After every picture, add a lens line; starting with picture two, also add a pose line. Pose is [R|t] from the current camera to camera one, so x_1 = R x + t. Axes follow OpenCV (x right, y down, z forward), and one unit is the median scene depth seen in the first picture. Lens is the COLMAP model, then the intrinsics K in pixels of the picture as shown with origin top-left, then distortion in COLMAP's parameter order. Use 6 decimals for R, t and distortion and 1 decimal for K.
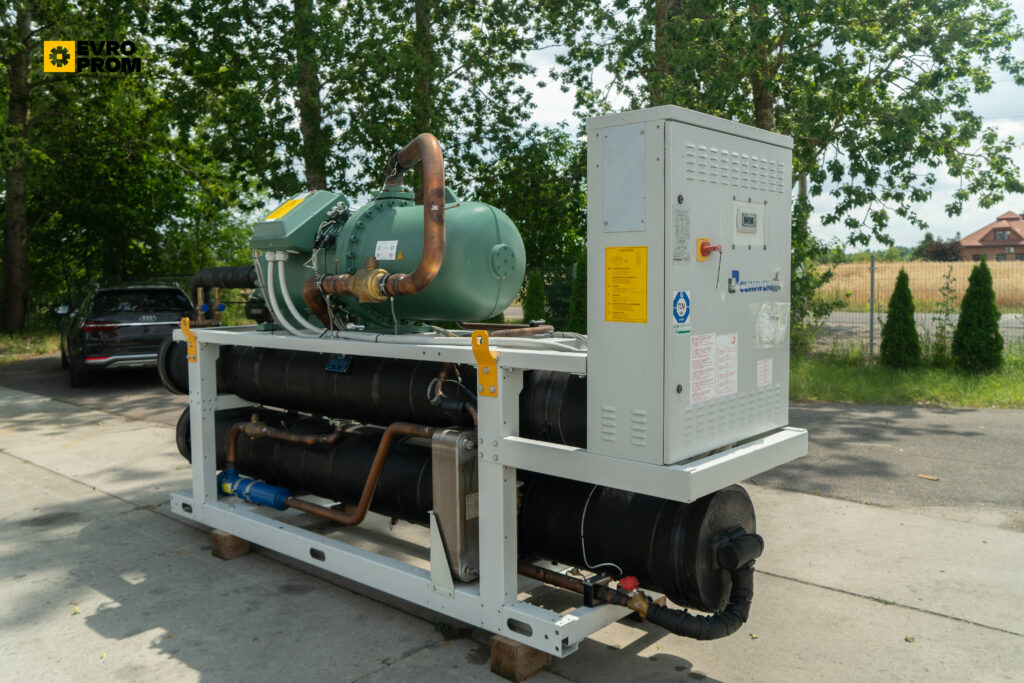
lens RADIAL K [[858.0, 0, 516.7], [0, 858.0, 343.7], [0, 0, 1]] dist [-0.010763, -0.004015]
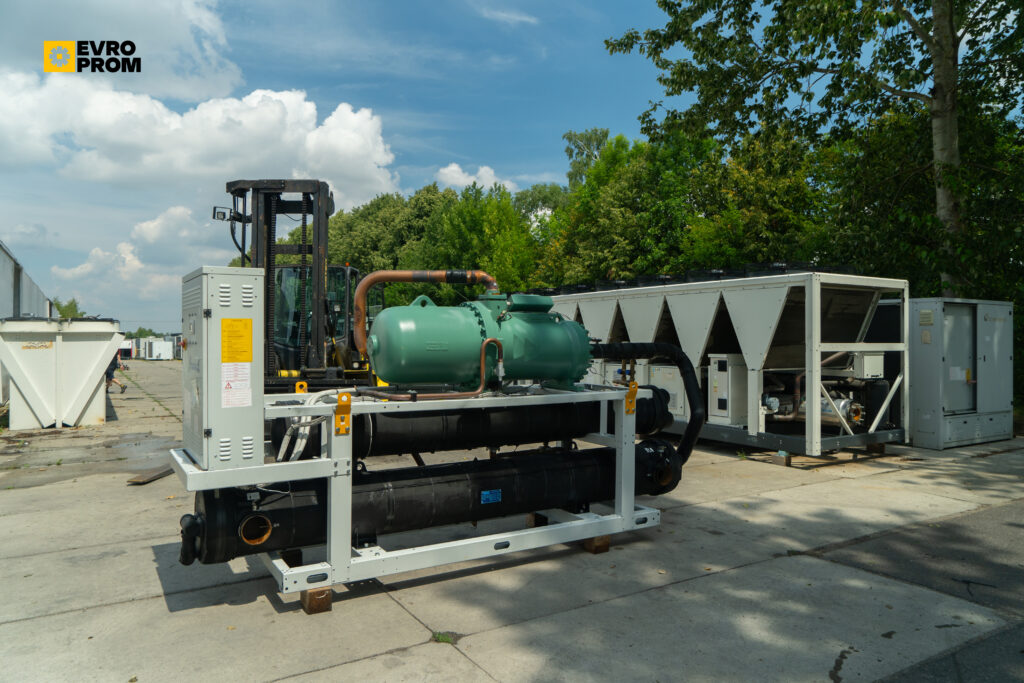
lens RADIAL K [[701.3, 0, 516.3], [0, 701.3, 338.3], [0, 0, 1]] dist [-0.037070, 0.035163]
pose [[-0.282382, 0.015594, -0.959175, 1.013385], [-0.082659, 0.995754, 0.040524, -0.165261], [0.955734, 0.090728, -0.279894, 1.443326]]
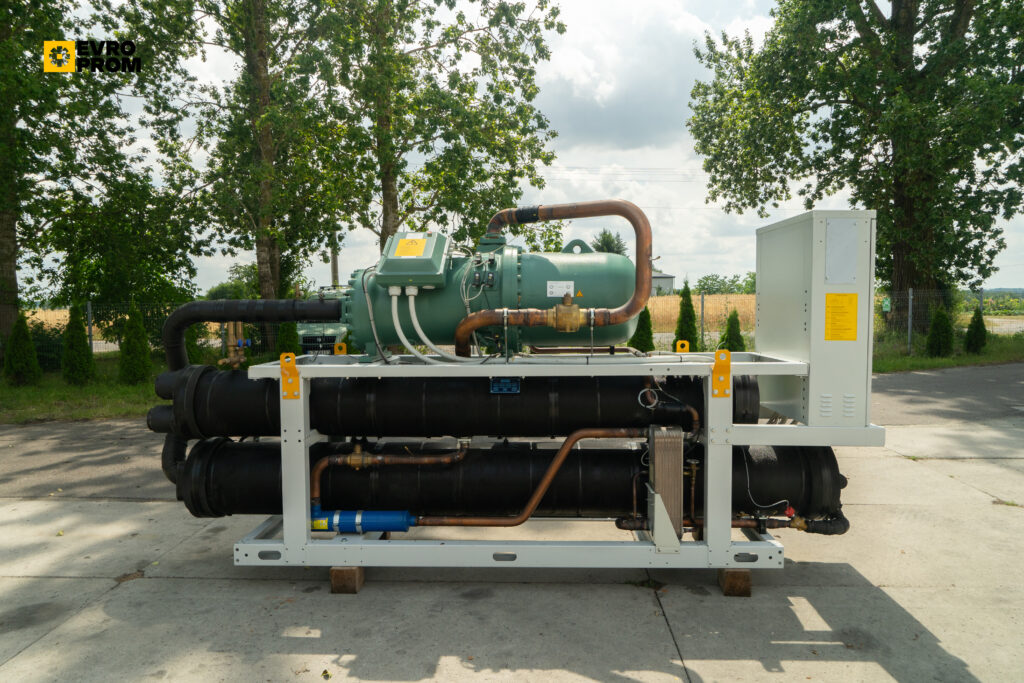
lens RADIAL K [[701.3, 0, 516.3], [0, 701.3, 338.3], [0, 0, 1]] dist [-0.037070, 0.035163]
pose [[0.765561, -0.026552, 0.642815, -0.779642], [0.051848, 0.998444, -0.020507, -0.020625], [-0.641270, 0.049028, 0.765747, 0.262314]]
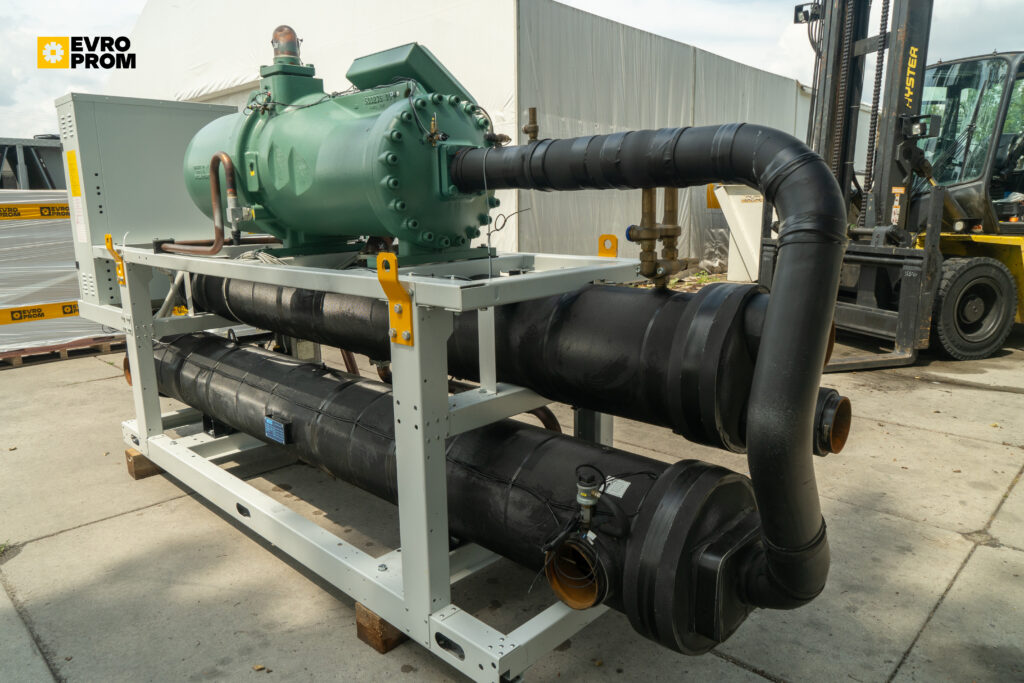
lens RADIAL K [[693.7, 0, 512.3], [0, 693.7, 339.3], [0, 0, 1]] dist [-0.040124, 0.032513]
pose [[-0.998740, 0.017410, 0.047074, -0.380328], [0.029783, 0.960504, 0.276667, -0.116882], [-0.040398, 0.277720, -0.959812, 1.713458]]
